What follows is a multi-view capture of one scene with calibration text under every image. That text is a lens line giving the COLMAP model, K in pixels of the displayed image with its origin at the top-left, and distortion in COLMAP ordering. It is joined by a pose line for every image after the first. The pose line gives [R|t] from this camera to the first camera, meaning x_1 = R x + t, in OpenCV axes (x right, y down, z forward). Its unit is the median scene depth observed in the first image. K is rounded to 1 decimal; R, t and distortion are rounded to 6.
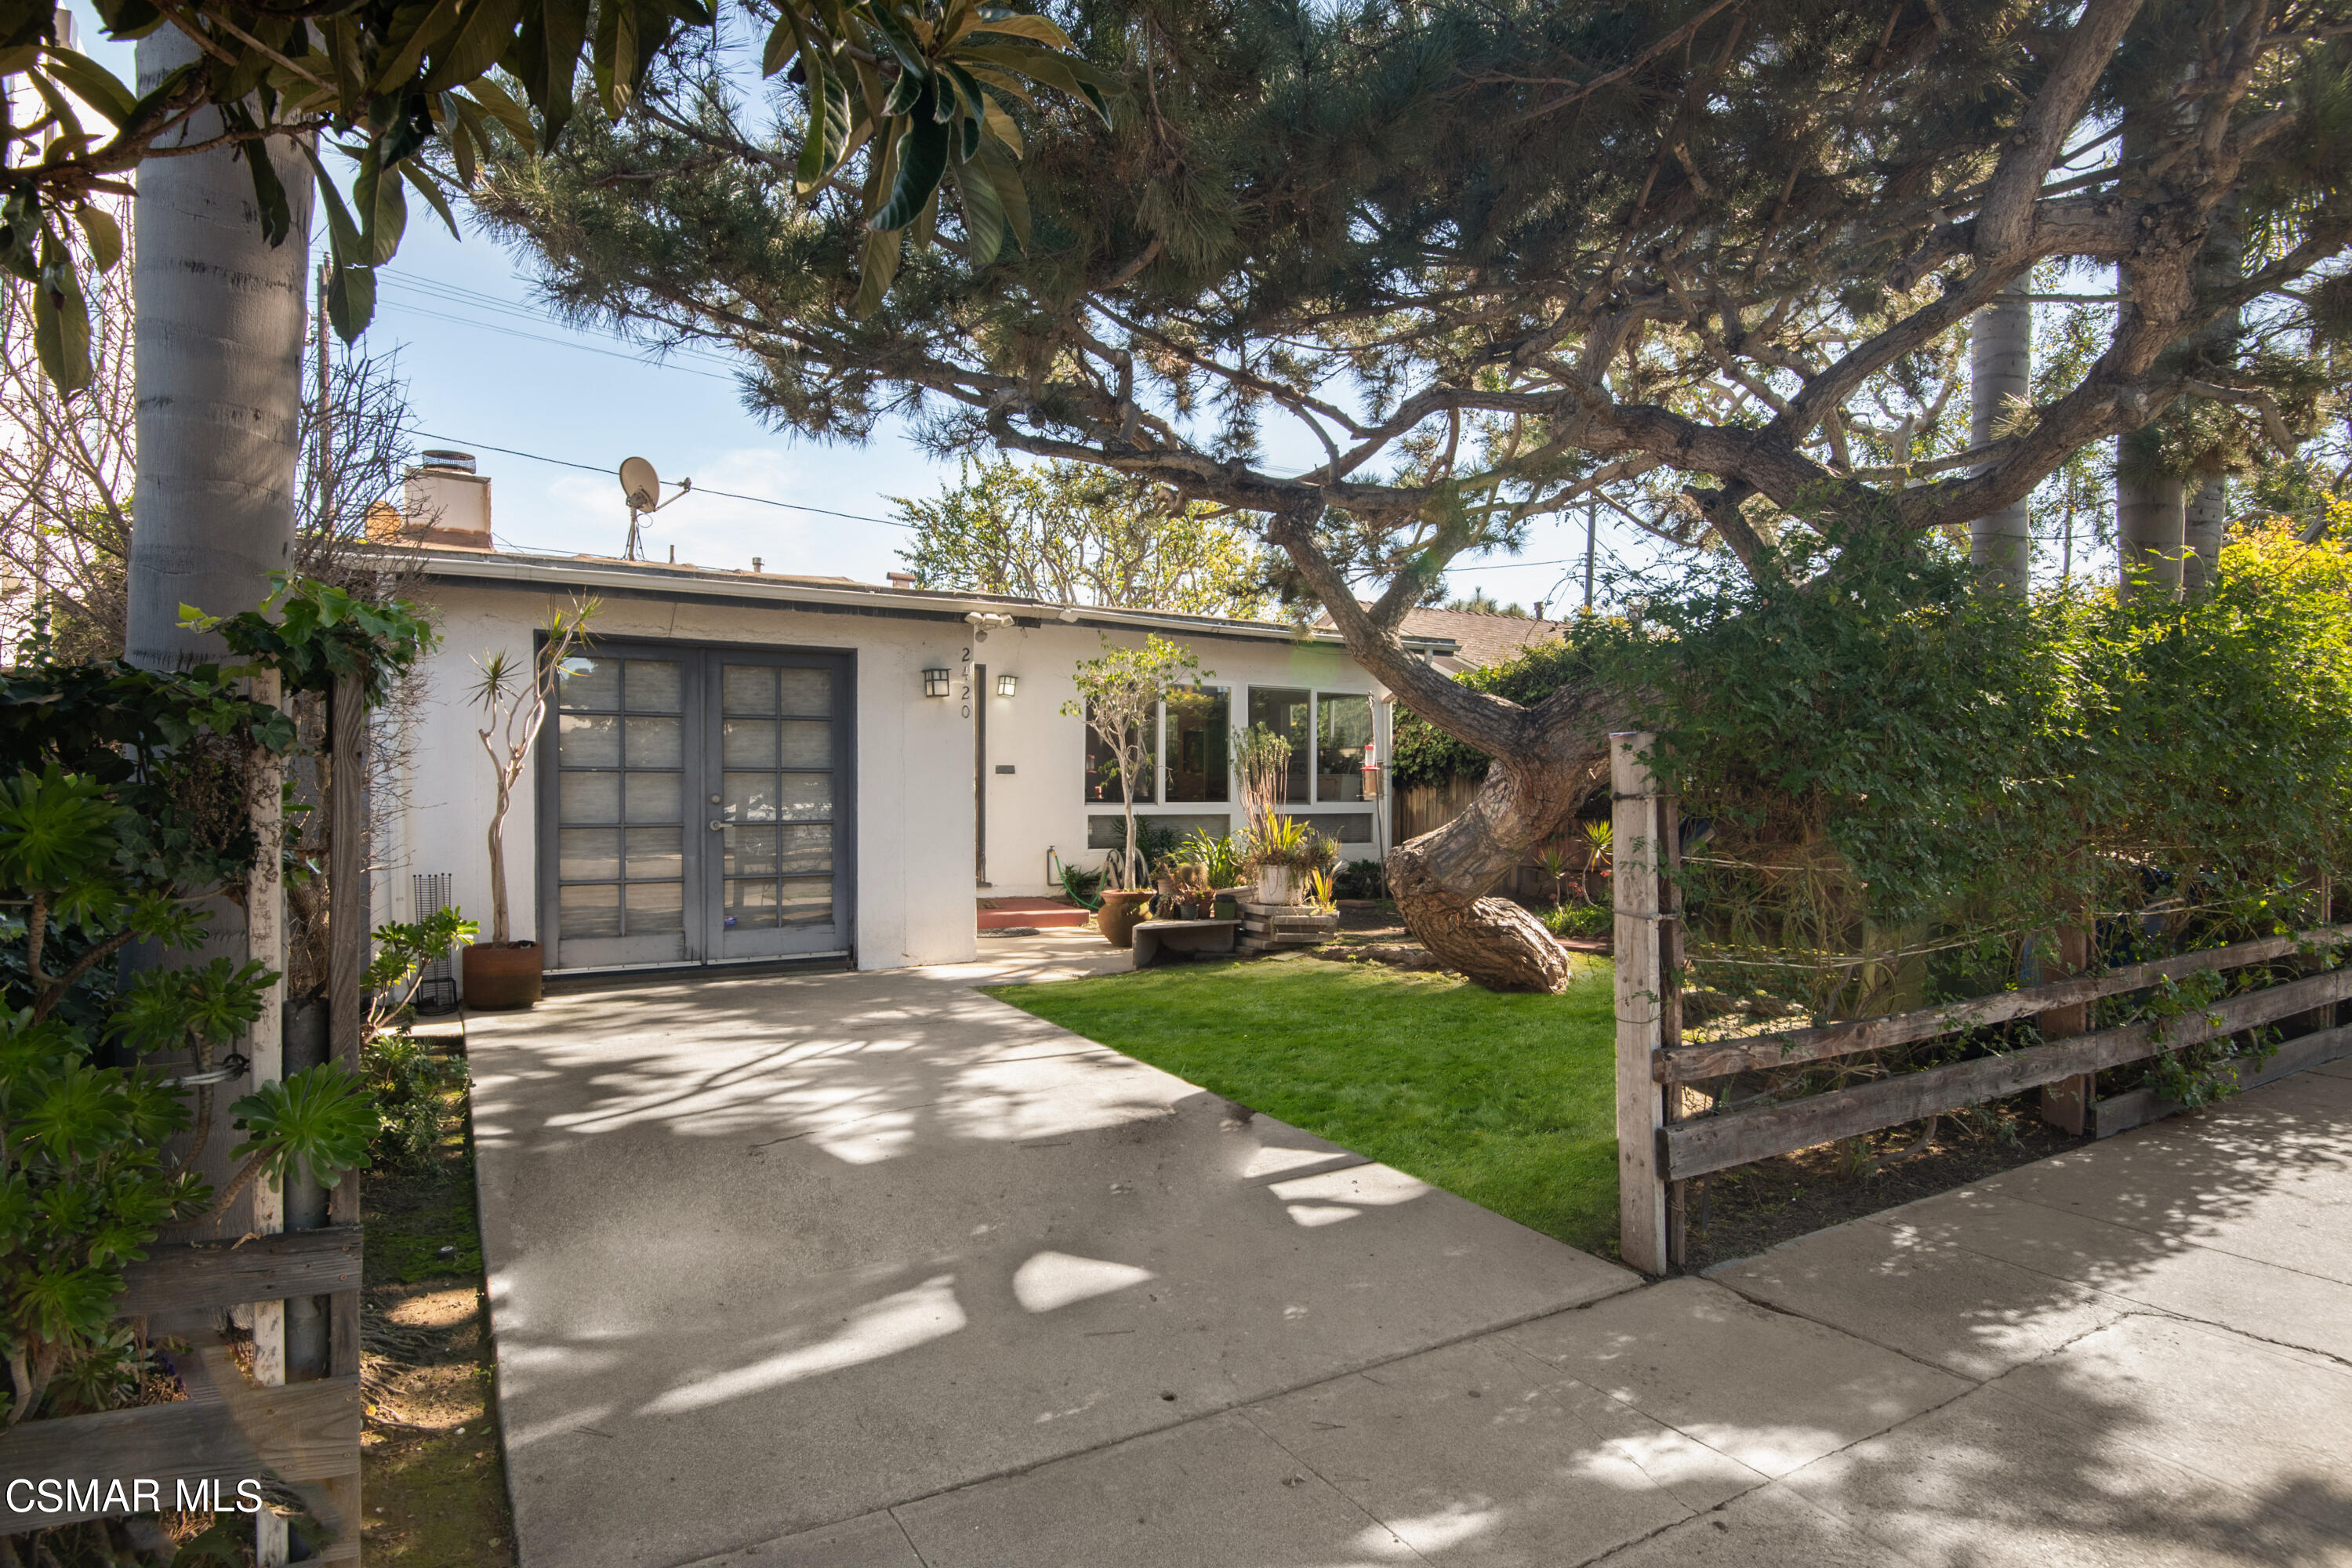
lens RADIAL K [[1124.6, 0, 1166.6], [0, 1124.6, 778.9], [0, 0, 1]] dist [-0.034083, -0.004936]
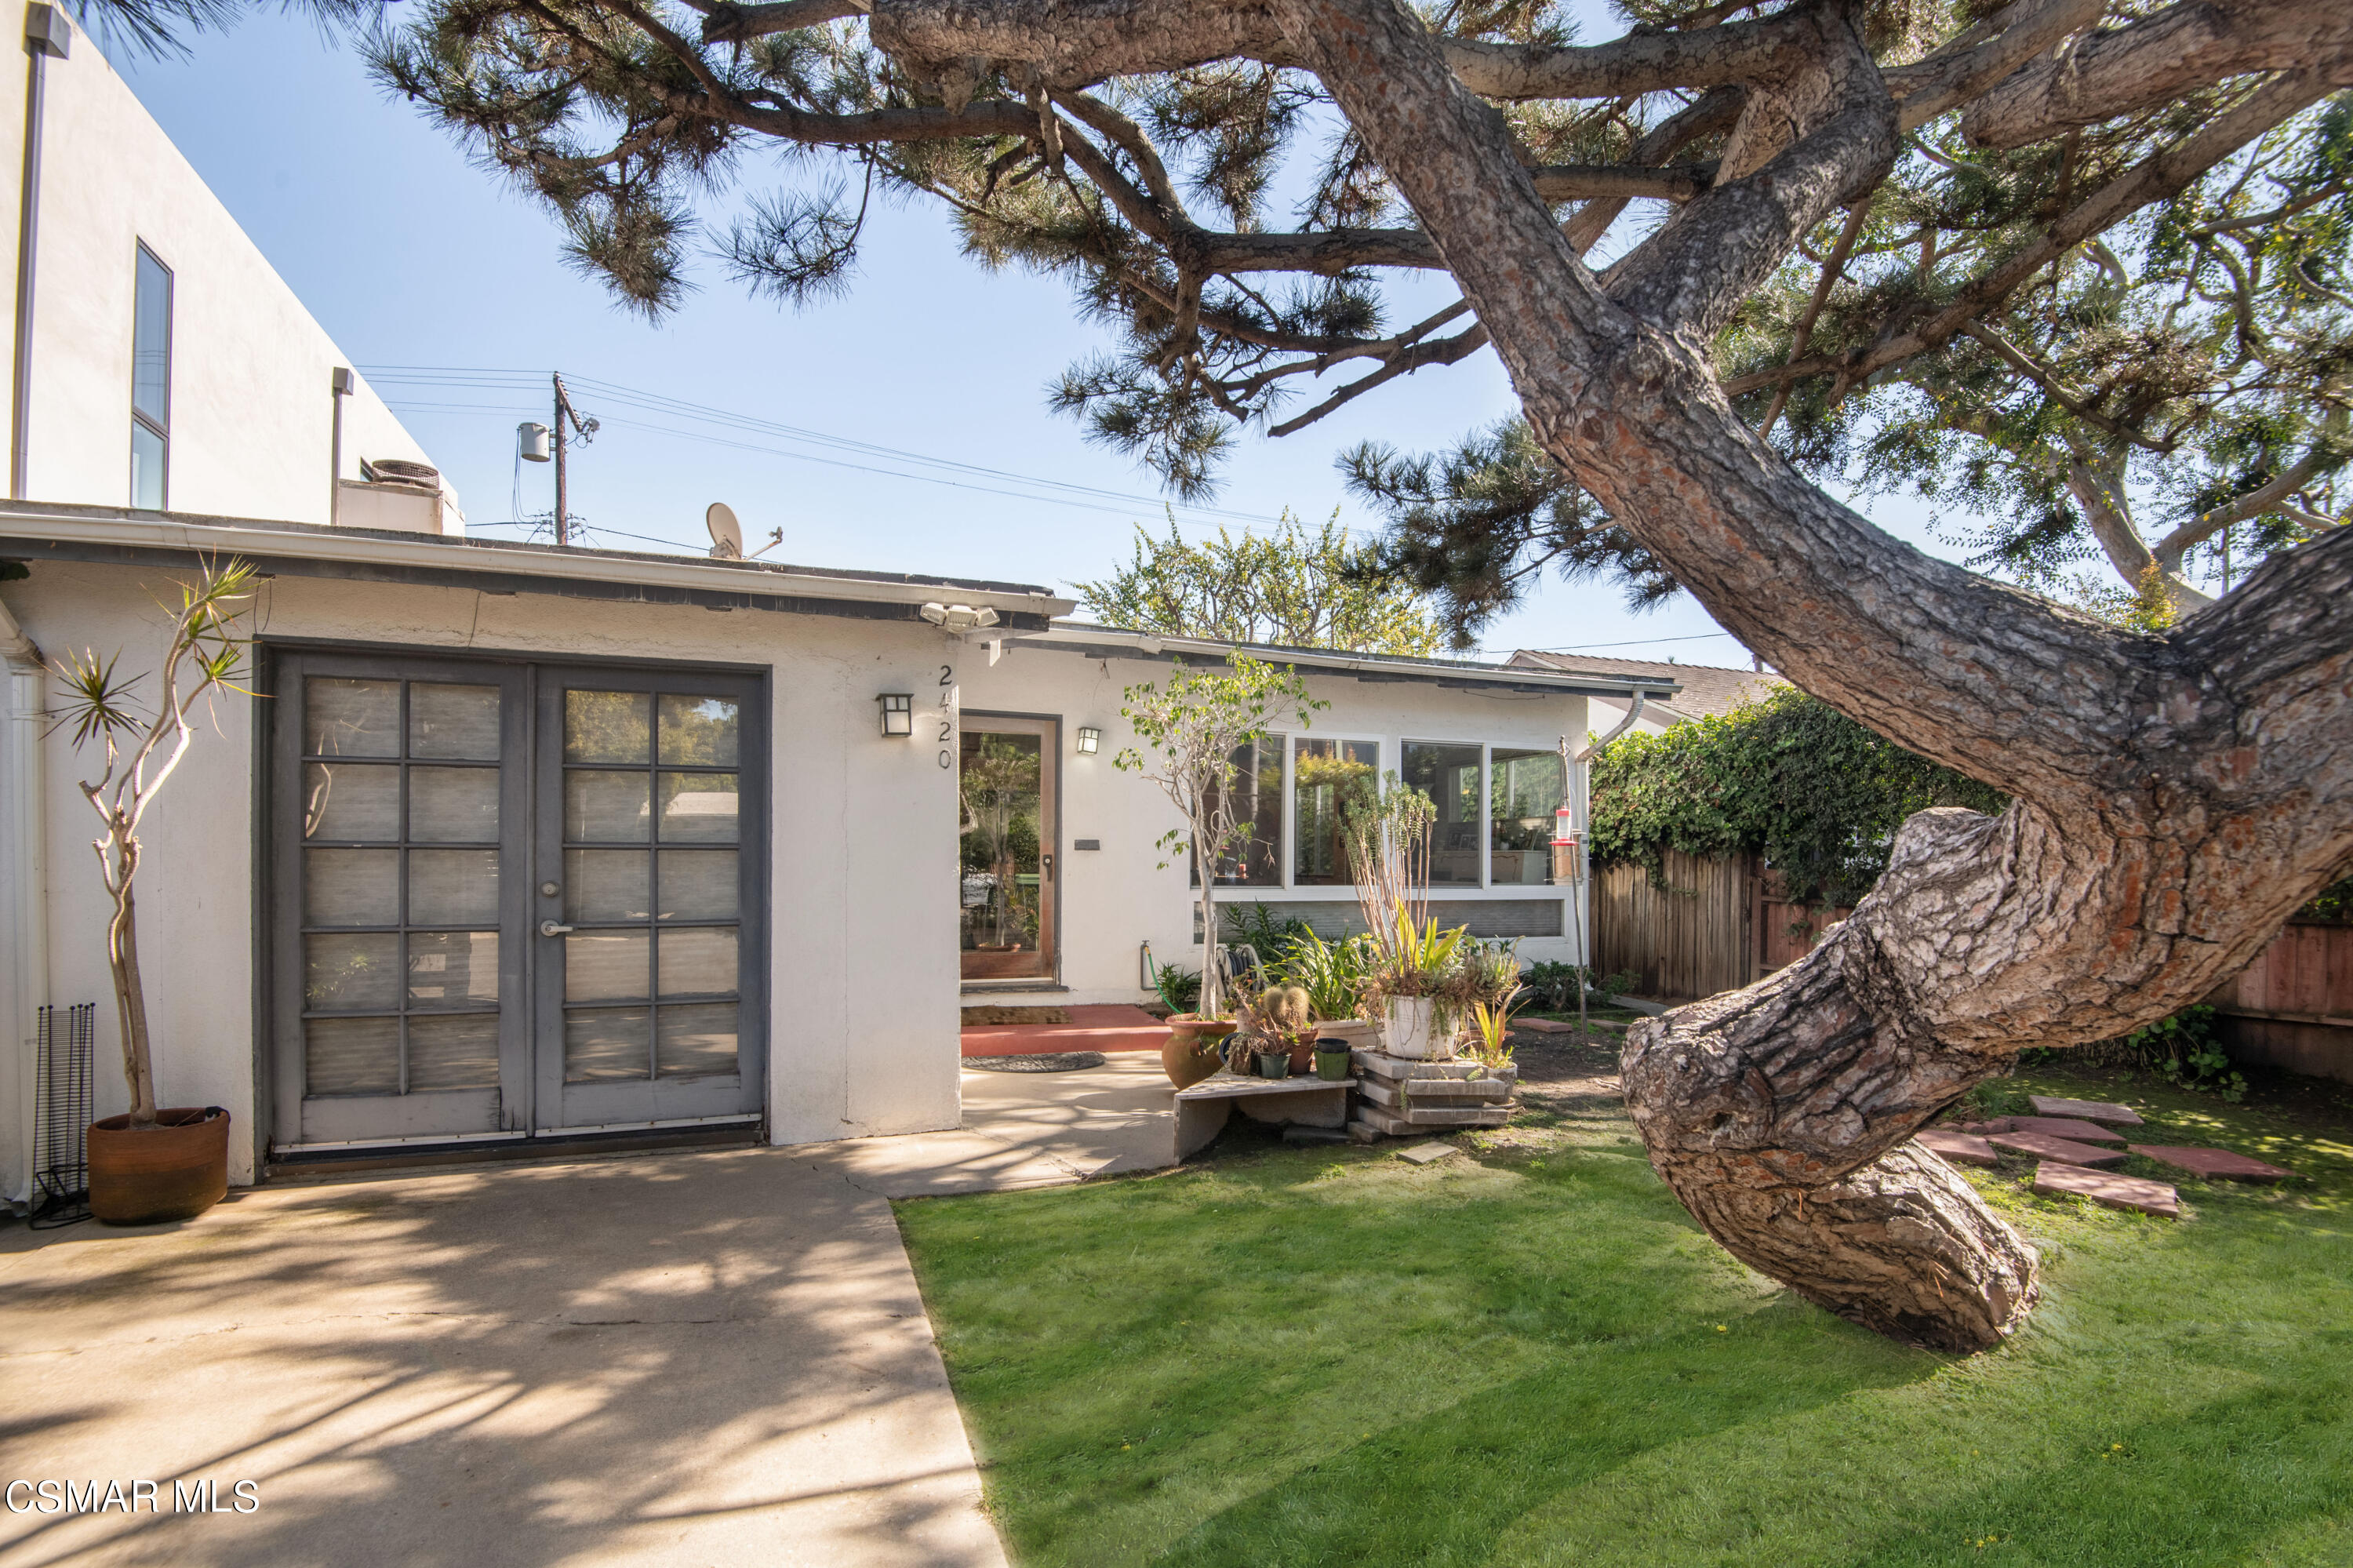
lens RADIAL K [[1125.1, 0, 1155.5], [0, 1125.1, 847.5], [0, 0, 1]] dist [-0.034083, -0.004936]
pose [[0.986645, -0.001892, -0.162874, 0.057462], [0.000724, 0.999974, -0.007228, -0.001655], [0.162883, 0.007013, 0.986620, 0.354034]]
